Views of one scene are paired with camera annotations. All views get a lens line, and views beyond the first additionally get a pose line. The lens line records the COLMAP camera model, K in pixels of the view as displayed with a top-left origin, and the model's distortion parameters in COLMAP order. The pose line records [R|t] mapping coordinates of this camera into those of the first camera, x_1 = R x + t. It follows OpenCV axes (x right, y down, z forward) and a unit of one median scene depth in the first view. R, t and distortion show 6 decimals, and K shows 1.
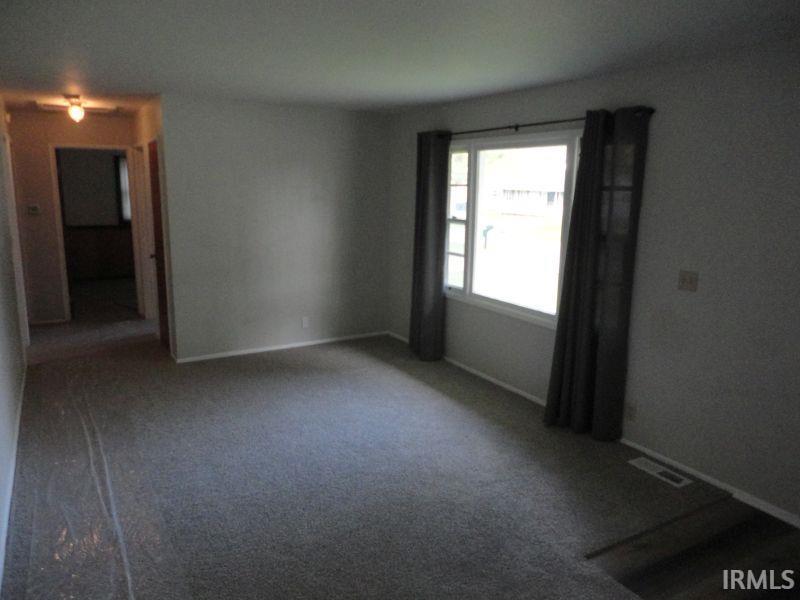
lens RADIAL K [[583.7, 0, 396.8], [0, 583.7, 292.6], [0, 0, 1]] dist [-0.005573, 0.002219]
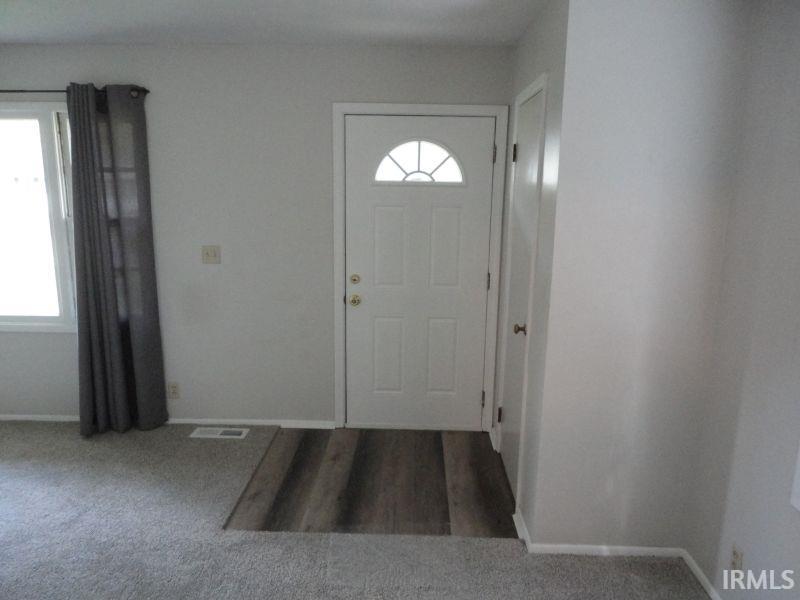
lens RADIAL K [[583.7, 0, 403.7], [0, 583.7, 296.2], [0, 0, 1]] dist [-0.005573, 0.002219]
pose [[0.525379, -0.186999, 0.830065, -0.221504], [0.157475, 0.980067, 0.121120, -0.018989], [-0.836169, 0.067080, 0.544354, 0.111350]]
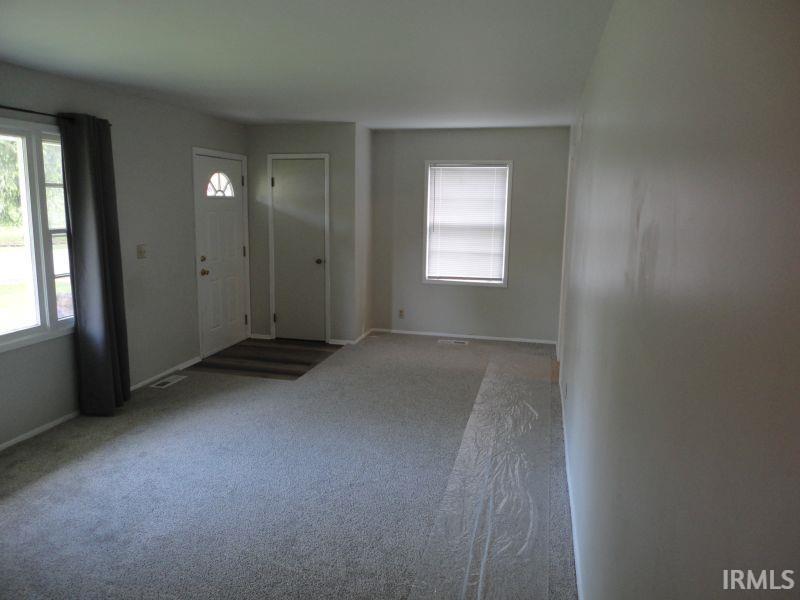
lens RADIAL K [[583.7, 0, 399.1], [0, 583.7, 299.4], [0, 0, 1]] dist [-0.005573, 0.002219]
pose [[-0.721441, -0.155481, 0.674795, -0.927828], [0.088266, 0.945872, 0.312308, -0.294755], [-0.686827, 0.284873, -0.668667, 1.527151]]
